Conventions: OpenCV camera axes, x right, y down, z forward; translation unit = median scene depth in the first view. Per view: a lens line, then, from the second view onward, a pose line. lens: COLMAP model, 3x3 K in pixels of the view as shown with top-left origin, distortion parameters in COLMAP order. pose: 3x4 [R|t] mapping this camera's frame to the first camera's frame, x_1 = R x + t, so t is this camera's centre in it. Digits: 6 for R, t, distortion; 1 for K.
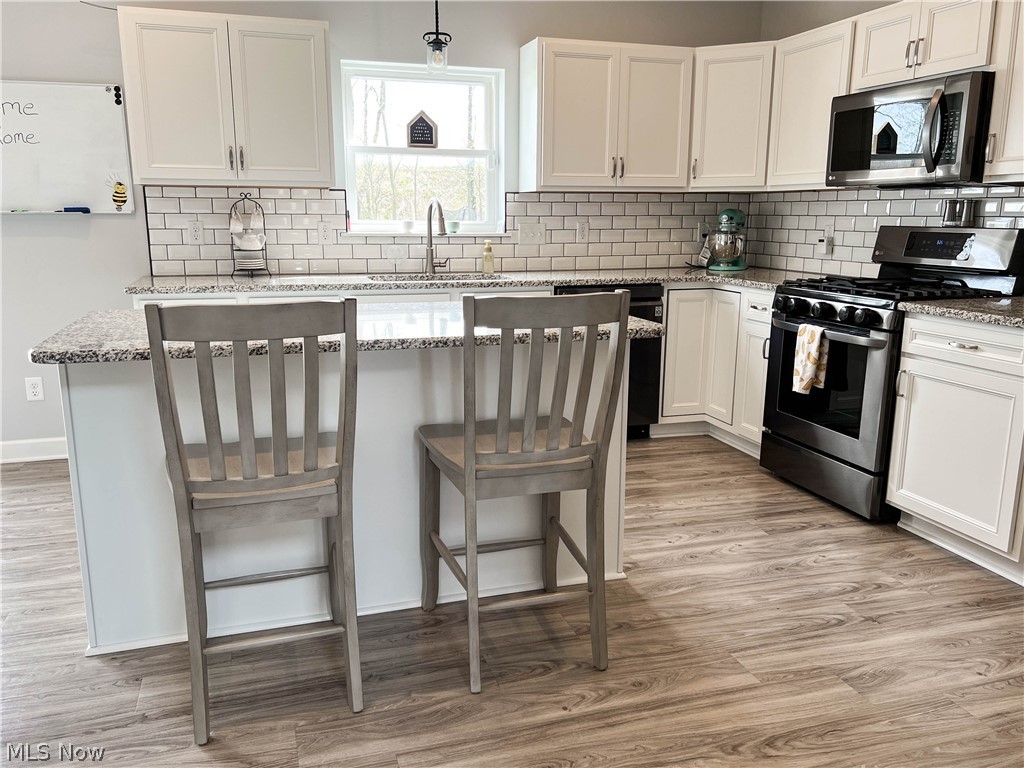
lens RADIAL K [[823.2, 0, 502.8], [0, 823.2, 390.6], [0, 0, 1]] dist [0.050219, -0.047532]
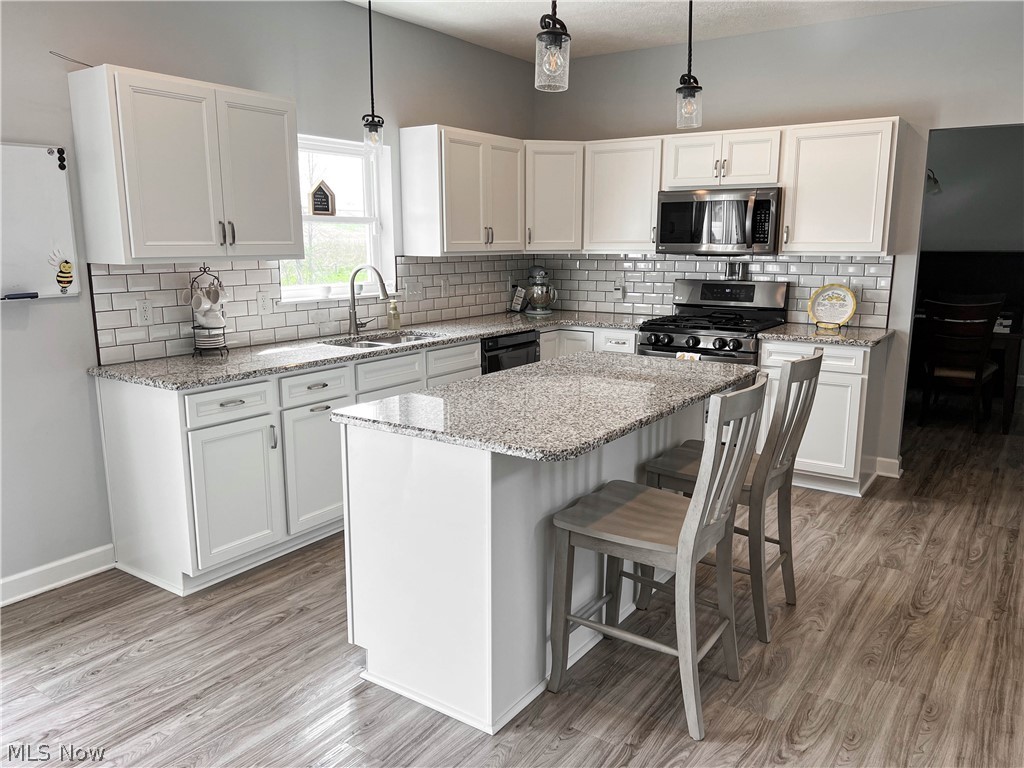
lens RADIAL K [[781.9, 0, 515.1], [0, 781.9, 392.4], [0, 0, 1]] dist [0.029247, -0.022585]
pose [[0.785839, -0.124644, 0.605740, -0.597434], [0.135155, 0.990416, 0.028460, -0.078175], [-0.603482, 0.059504, 0.795153, 0.097684]]
